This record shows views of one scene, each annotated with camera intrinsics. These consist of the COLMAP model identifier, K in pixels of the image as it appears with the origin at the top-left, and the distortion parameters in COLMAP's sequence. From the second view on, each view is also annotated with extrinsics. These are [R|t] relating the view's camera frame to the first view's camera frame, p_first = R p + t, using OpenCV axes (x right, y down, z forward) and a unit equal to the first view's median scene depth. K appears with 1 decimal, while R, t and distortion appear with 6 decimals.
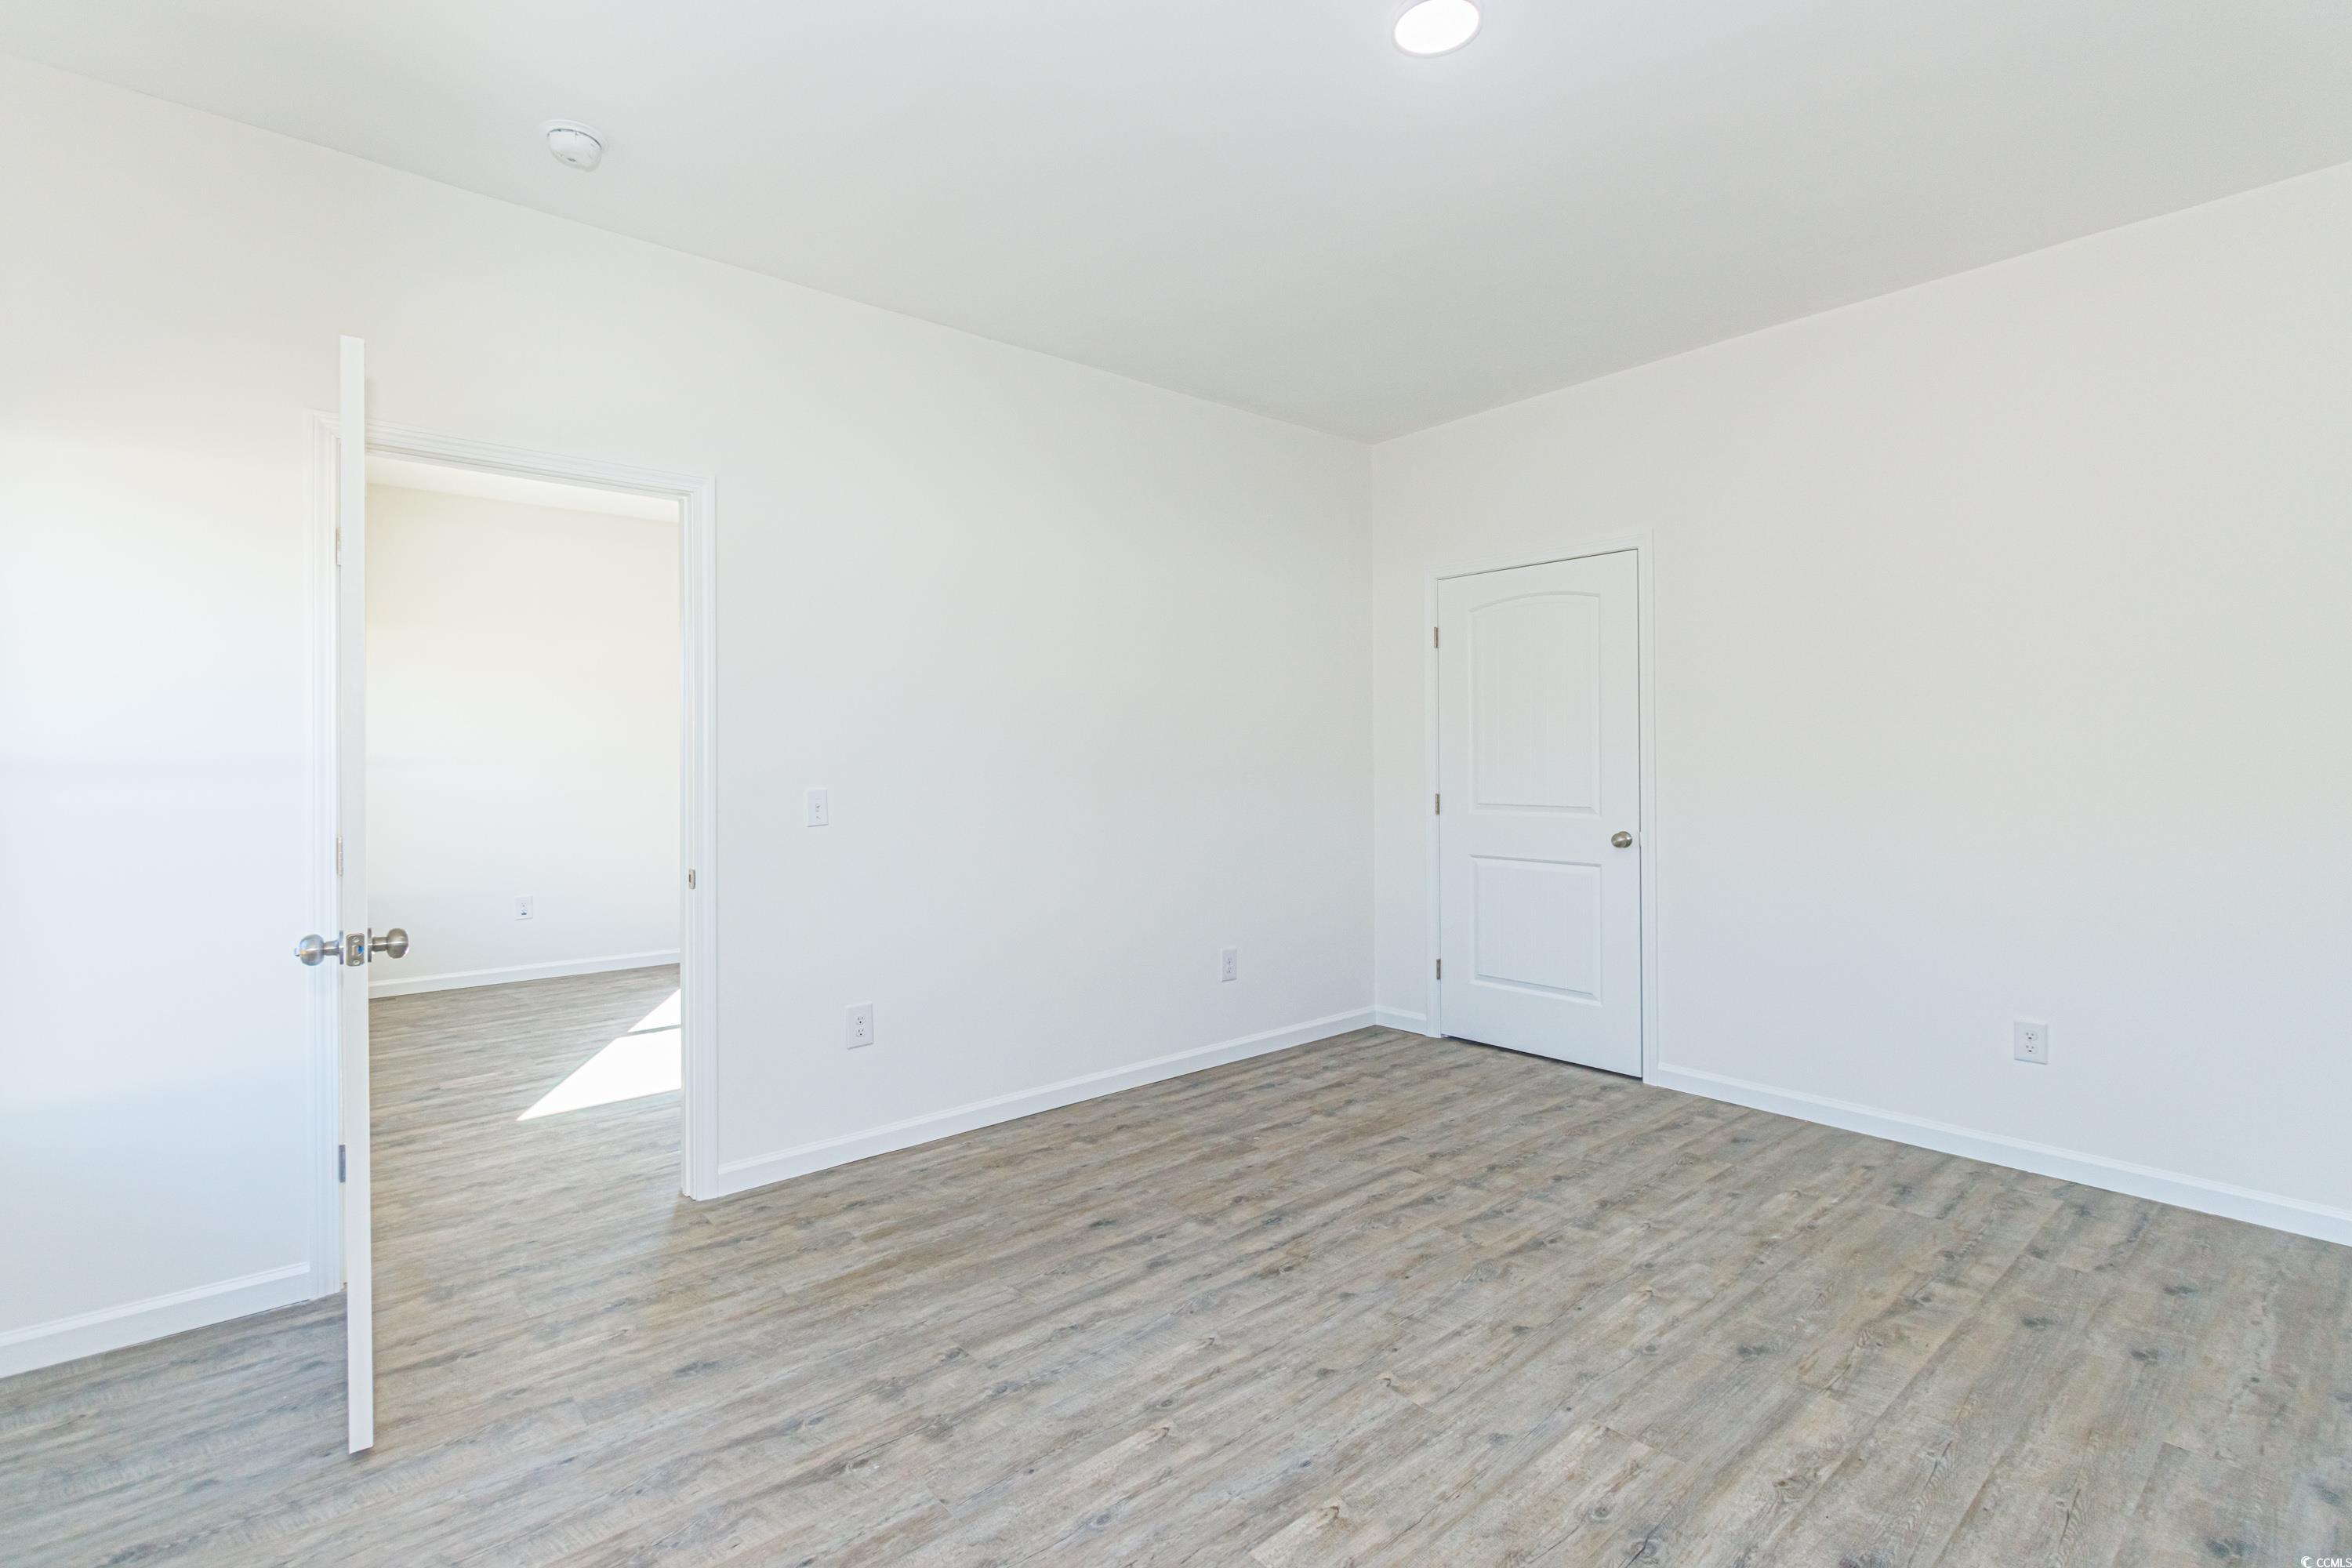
lens RADIAL K [[1081.1, 0, 1163.8], [0, 1081.1, 783.3], [0, 0, 1]] dist [0.001101, 0.001196]
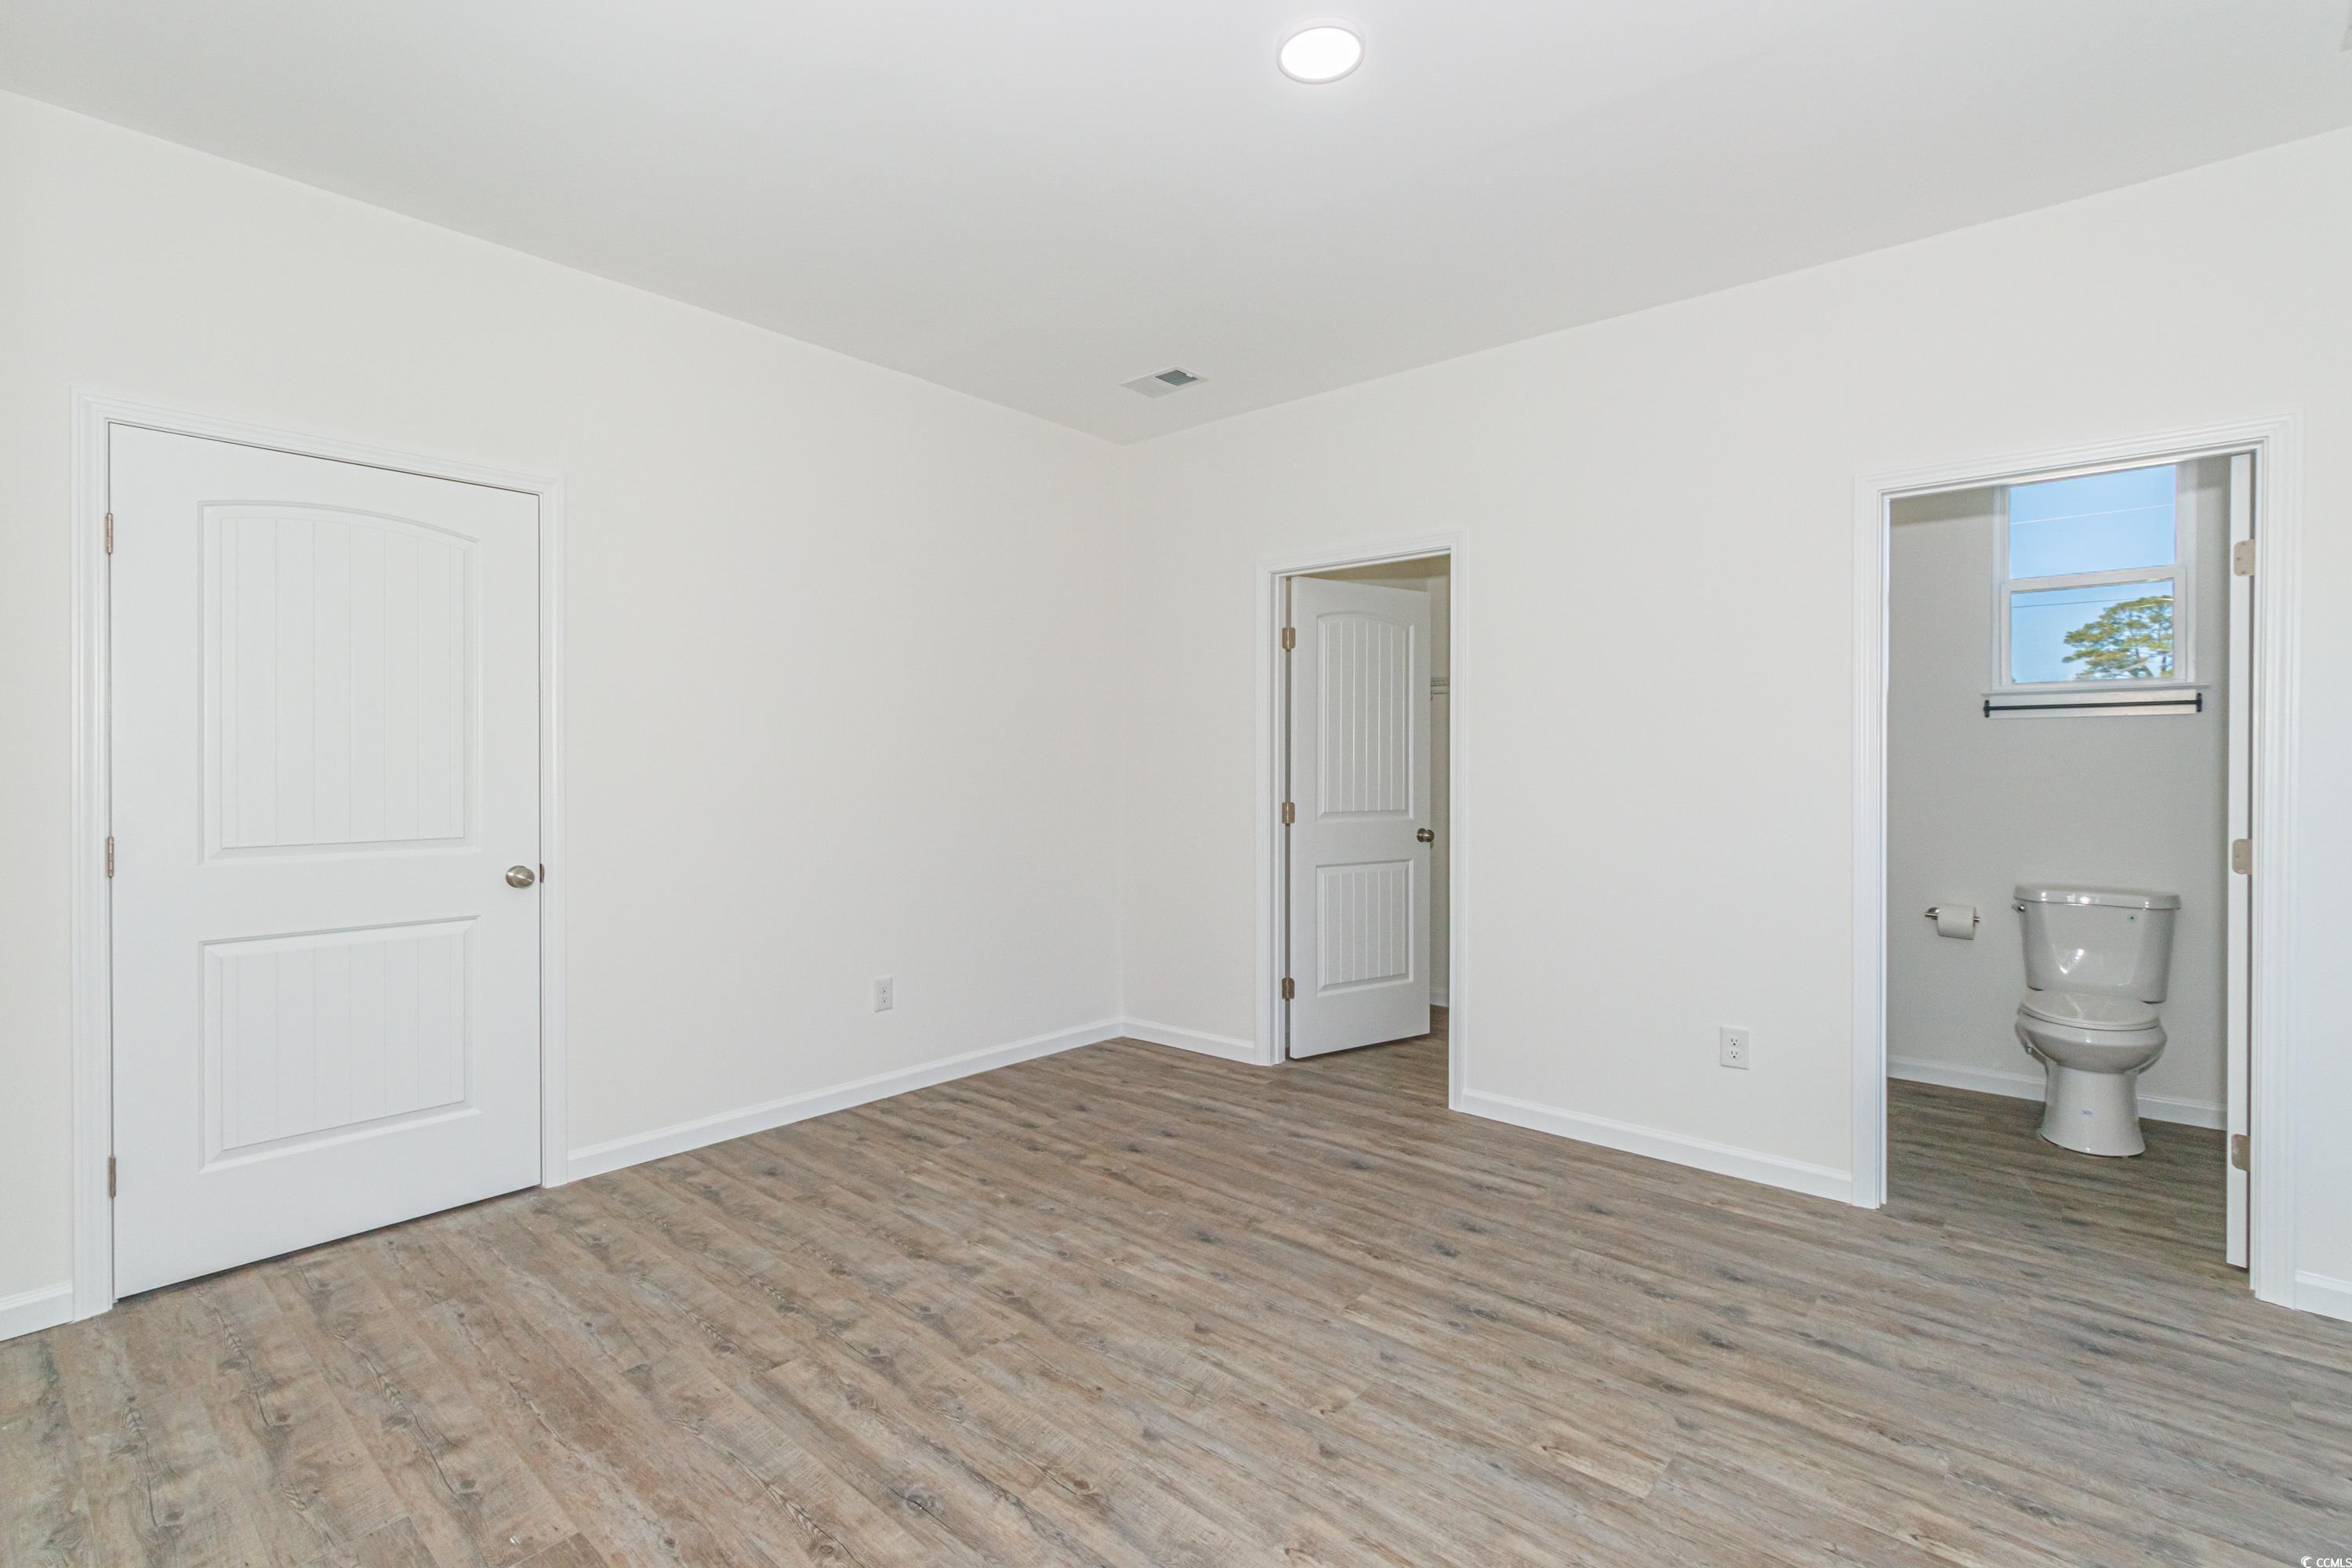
lens RADIAL K [[1081.1, 0, 1164.8], [0, 1081.1, 763.7], [0, 0, 1]] dist [0.001101, 0.001196]
pose [[-0.141292, 0.006338, 0.989948, -0.541994], [0.023484, 0.999720, -0.003049, -0.018647], [-0.989689, 0.022818, -0.141402, 0.938158]]
